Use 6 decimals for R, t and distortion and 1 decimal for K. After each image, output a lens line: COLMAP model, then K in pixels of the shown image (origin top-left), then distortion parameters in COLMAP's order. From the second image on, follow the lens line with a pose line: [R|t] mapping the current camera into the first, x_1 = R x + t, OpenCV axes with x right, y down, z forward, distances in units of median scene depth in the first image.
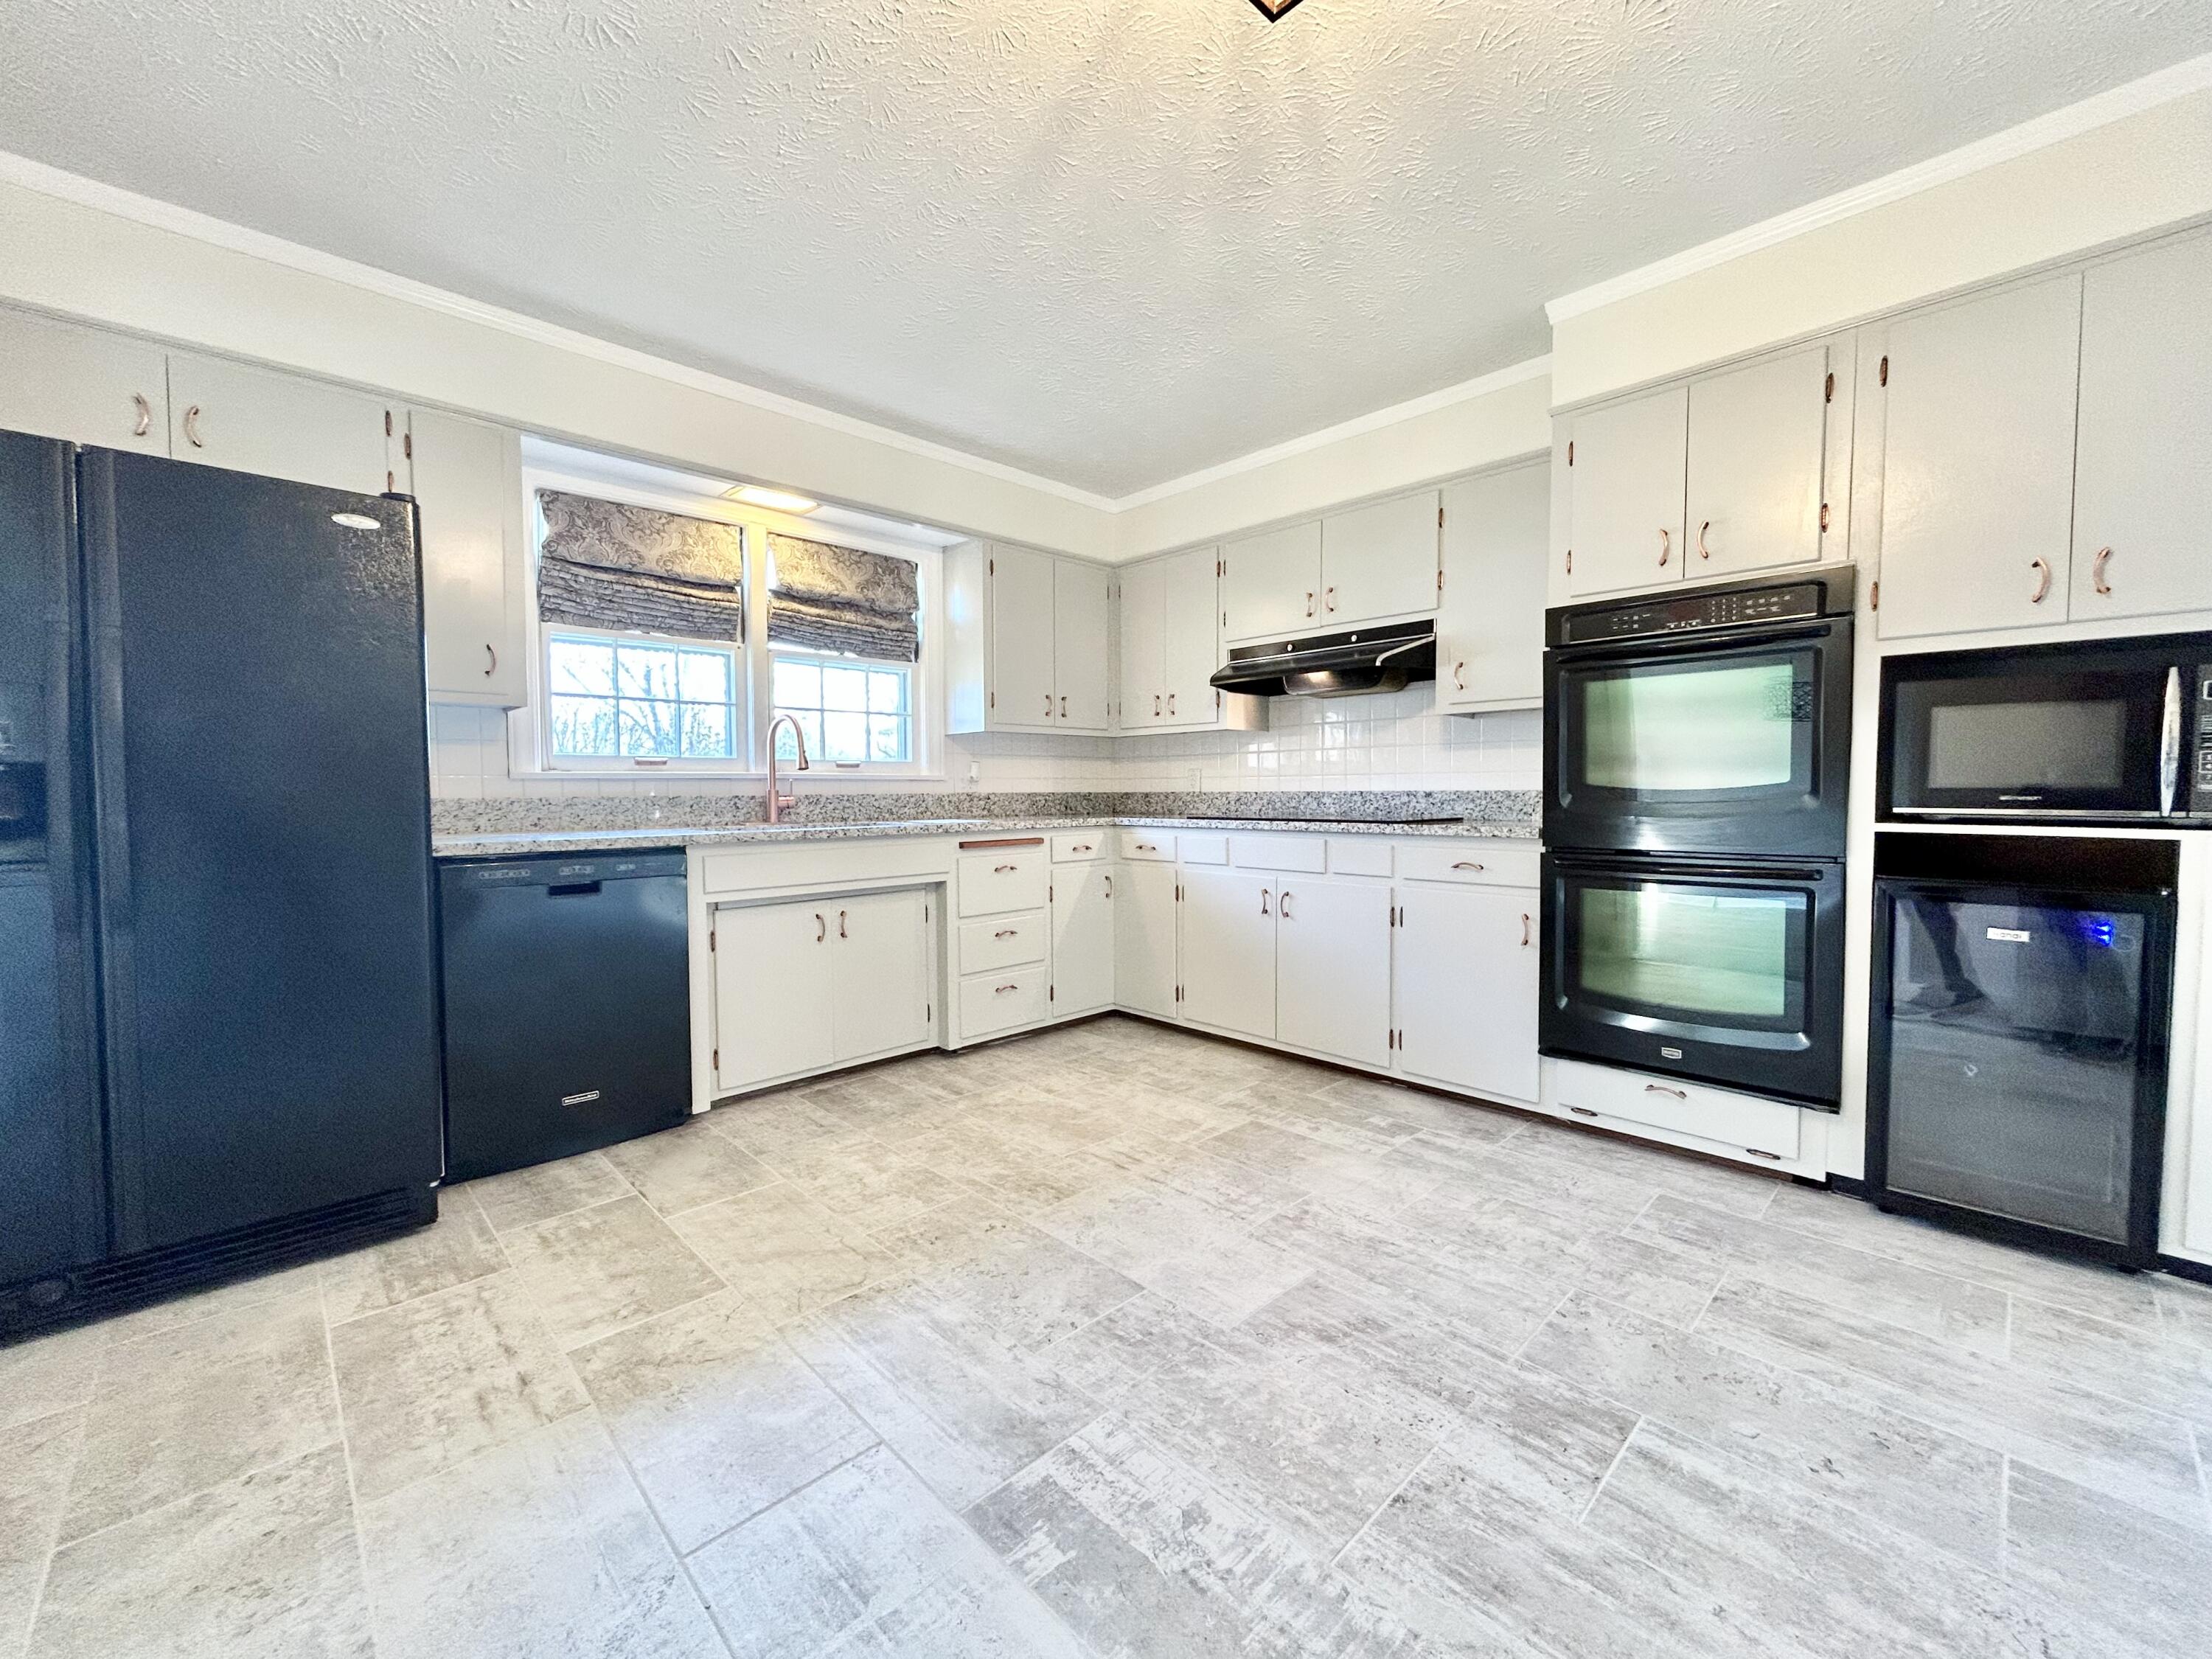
lens RADIAL K [[882.8, 0, 1106.0], [0, 882.8, 829.5], [0, 0, 1]] dist [-0.002786, -0.000241]
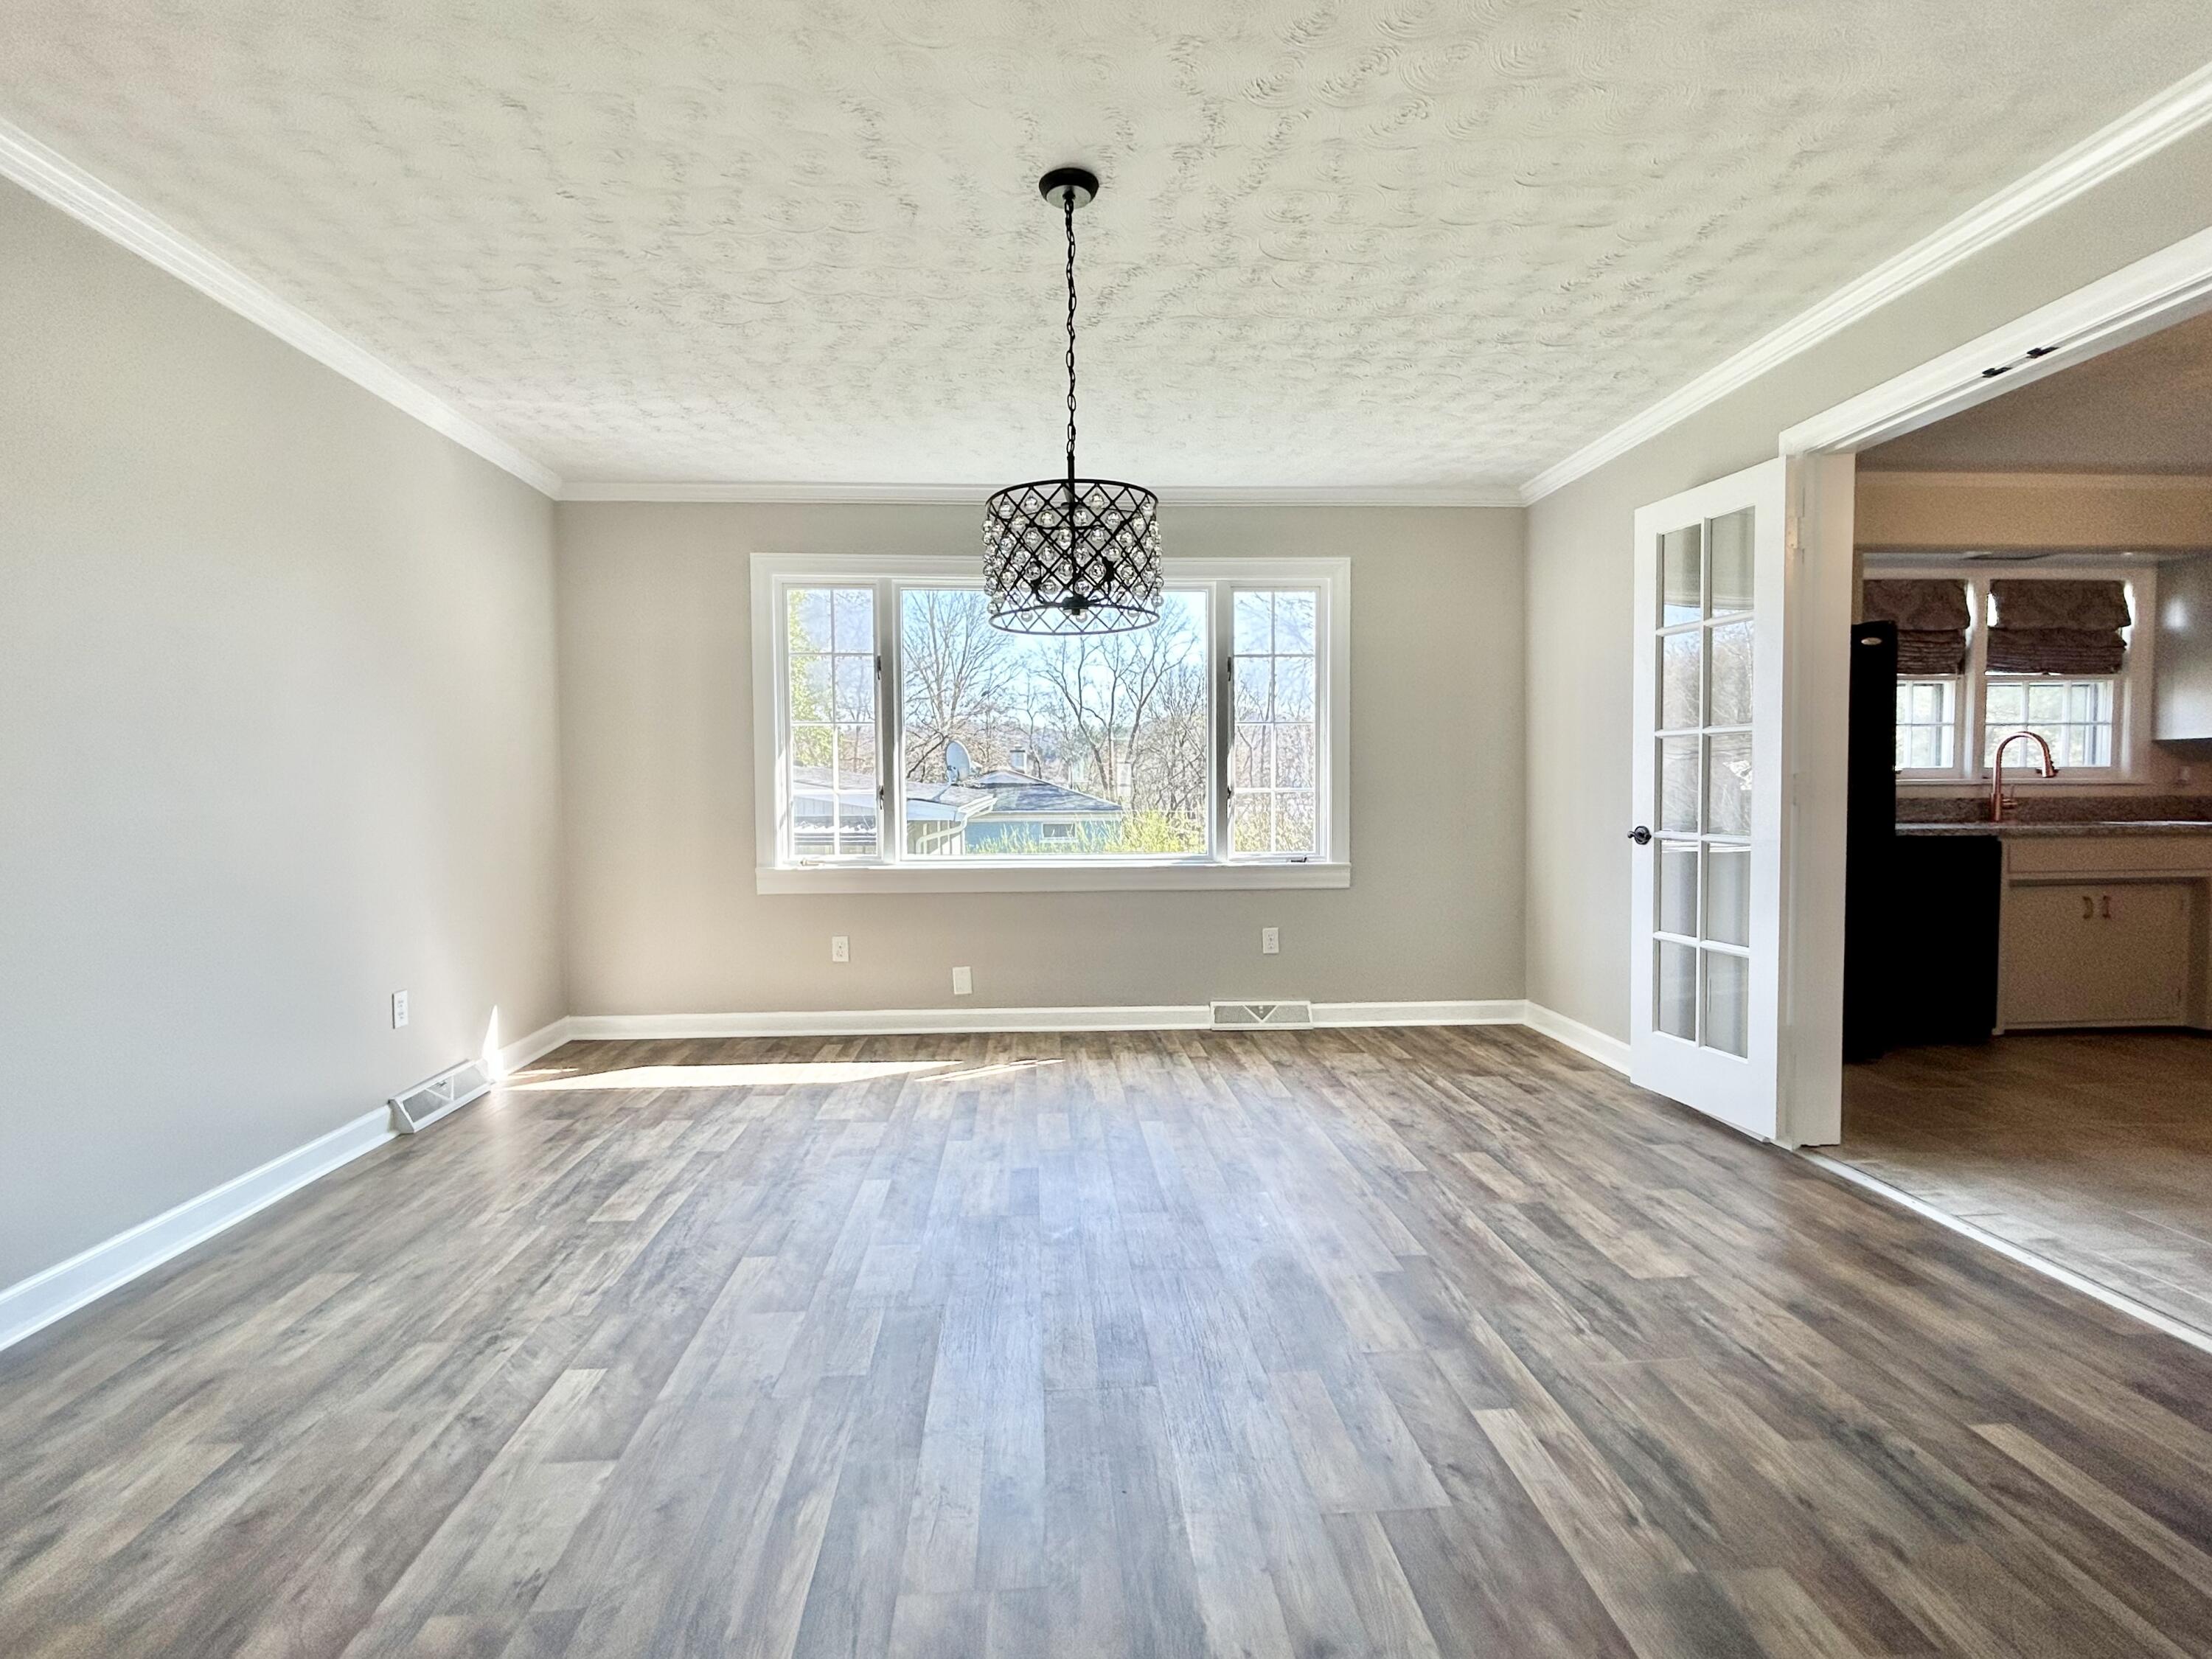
lens RADIAL K [[1019.0, 0, 1106.0], [0, 1019.0, 829.5], [0, 0, 1]] dist [0.000459, 0.000043]
pose [[0.757817, 0.027043, -0.651906, -0.435389], [-0.030098, 0.999526, 0.006475, 0.034596], [0.651772, 0.014714, 0.758272, -0.949227]]
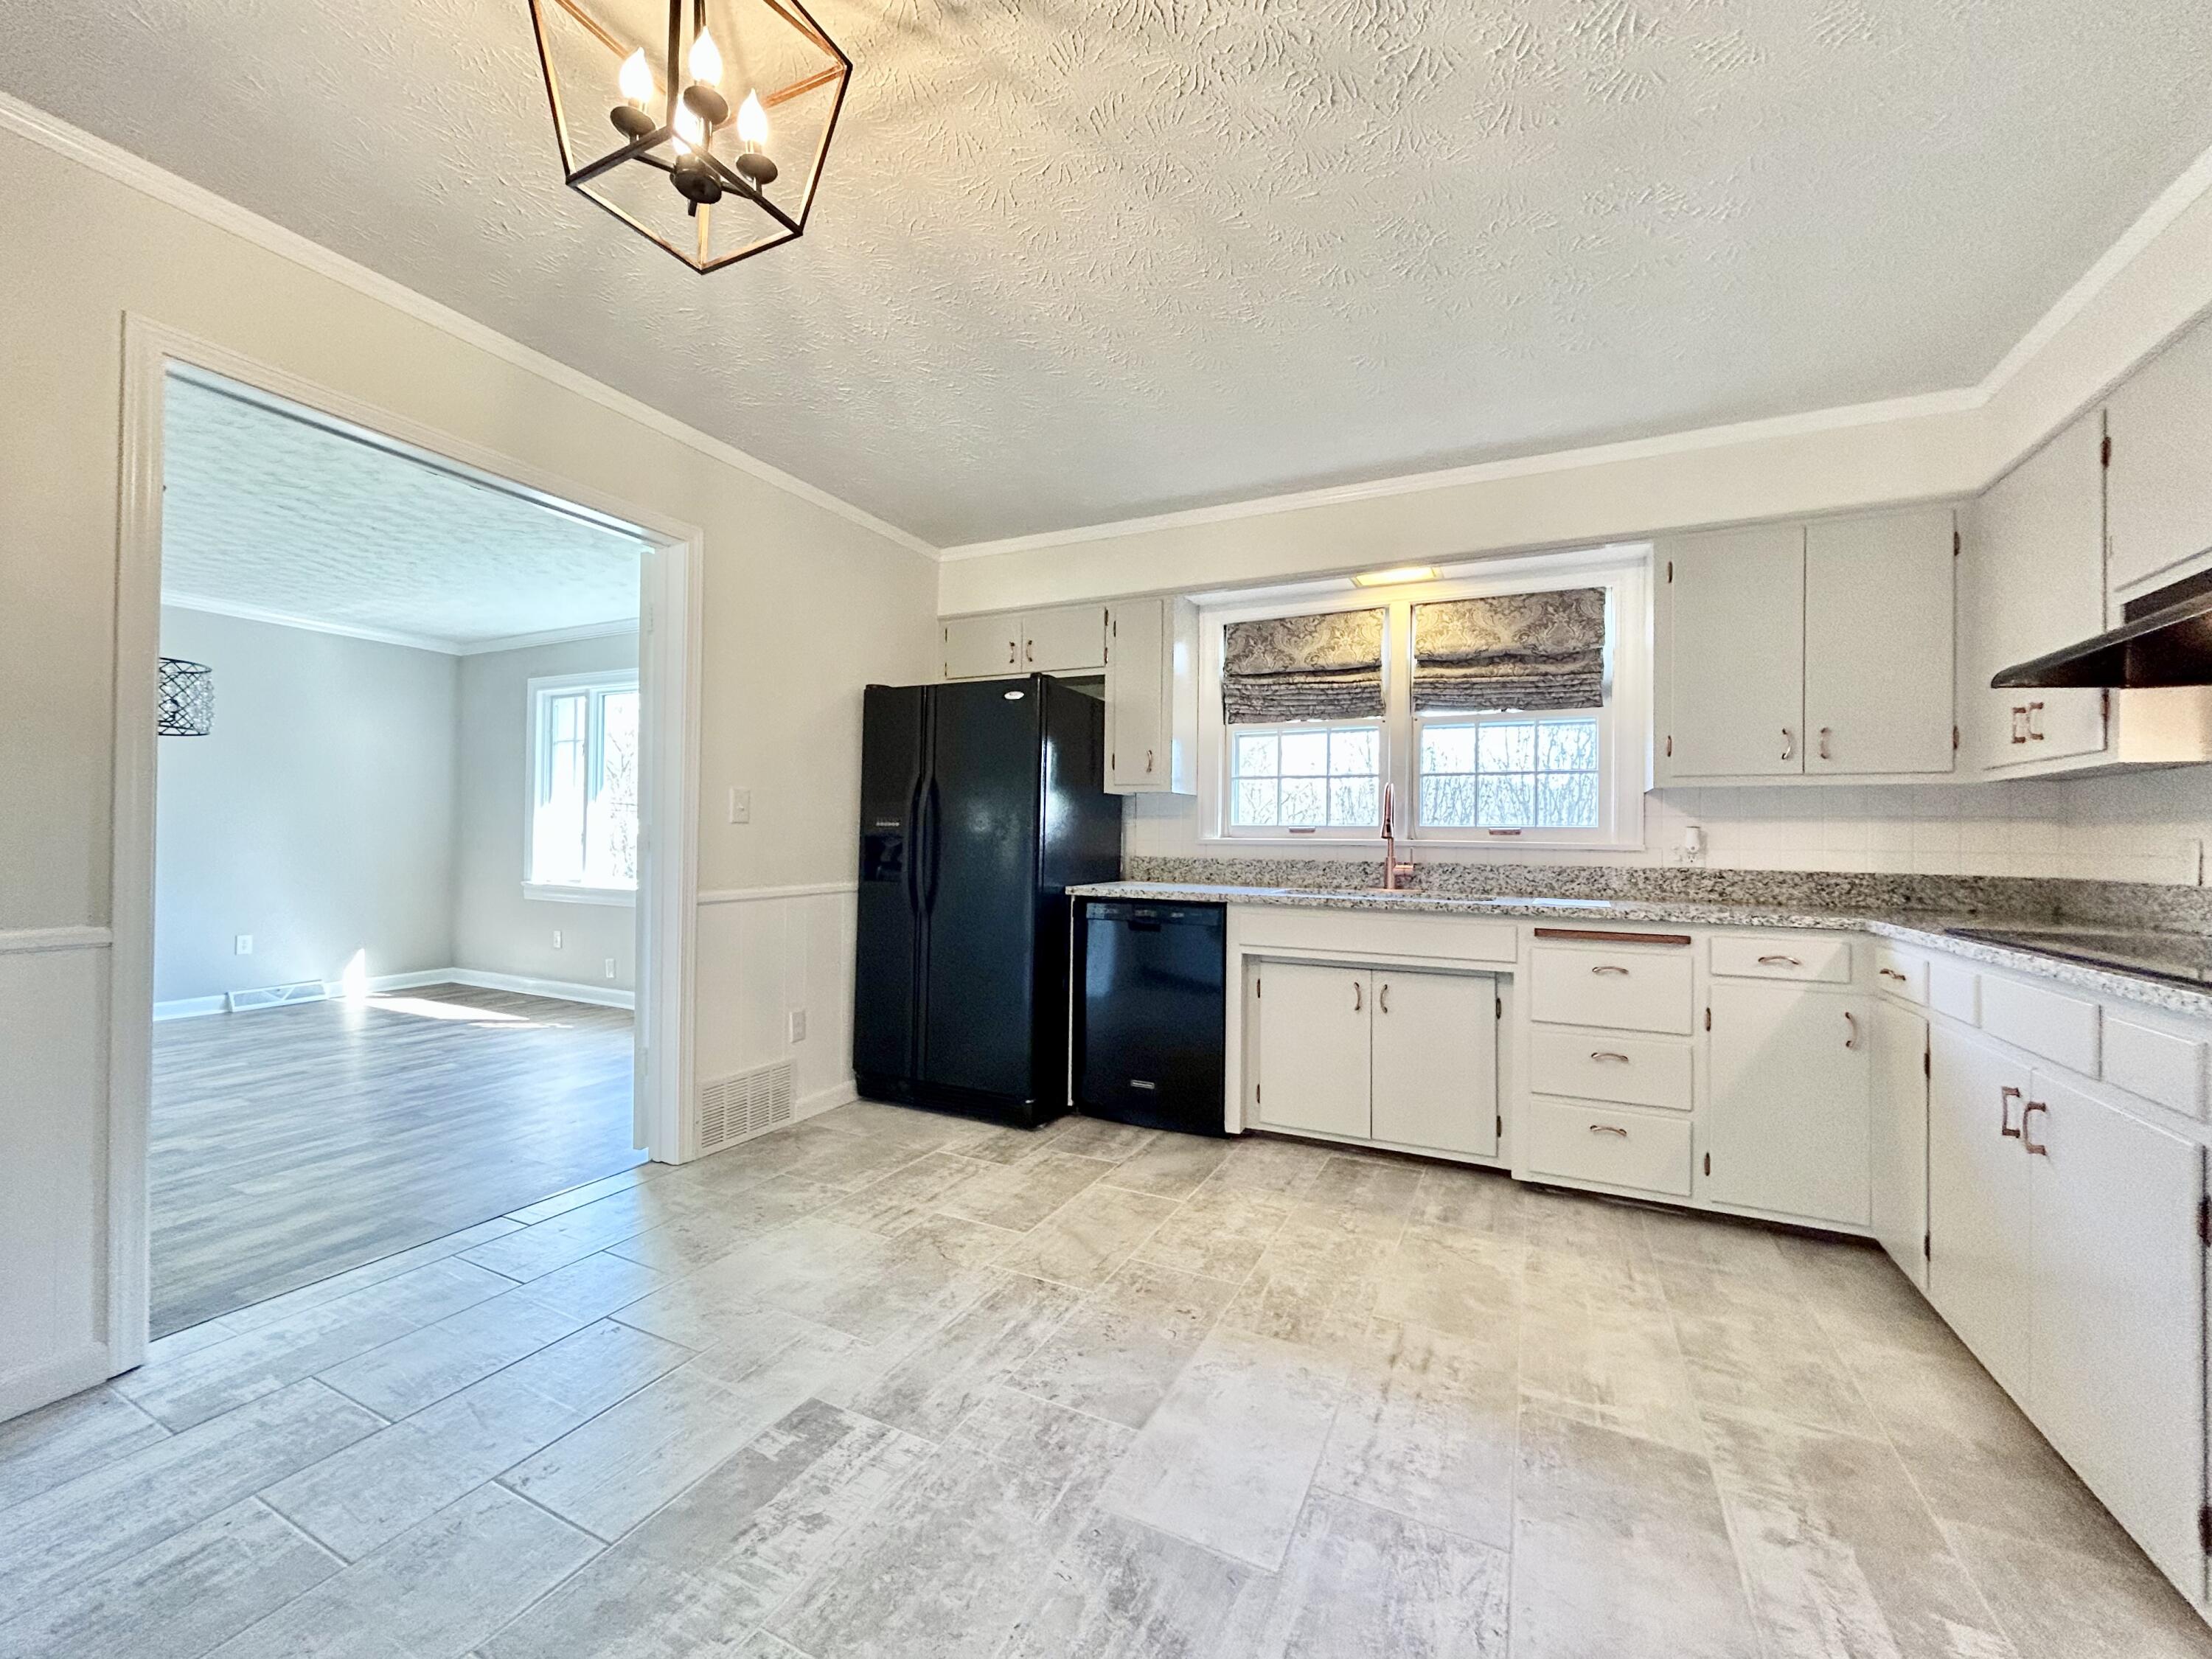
lens RADIAL K [[889.1, 0, 1092.5], [0, 889.1, 830.2], [0, 0, 1]] dist [-0.001156, 0.000230]
pose [[0.336824, 0.001005, -0.941567, 0.520898], [-0.060007, 0.997990, -0.020400, -0.038338], [0.939654, 0.063371, 0.336207, 0.365166]]
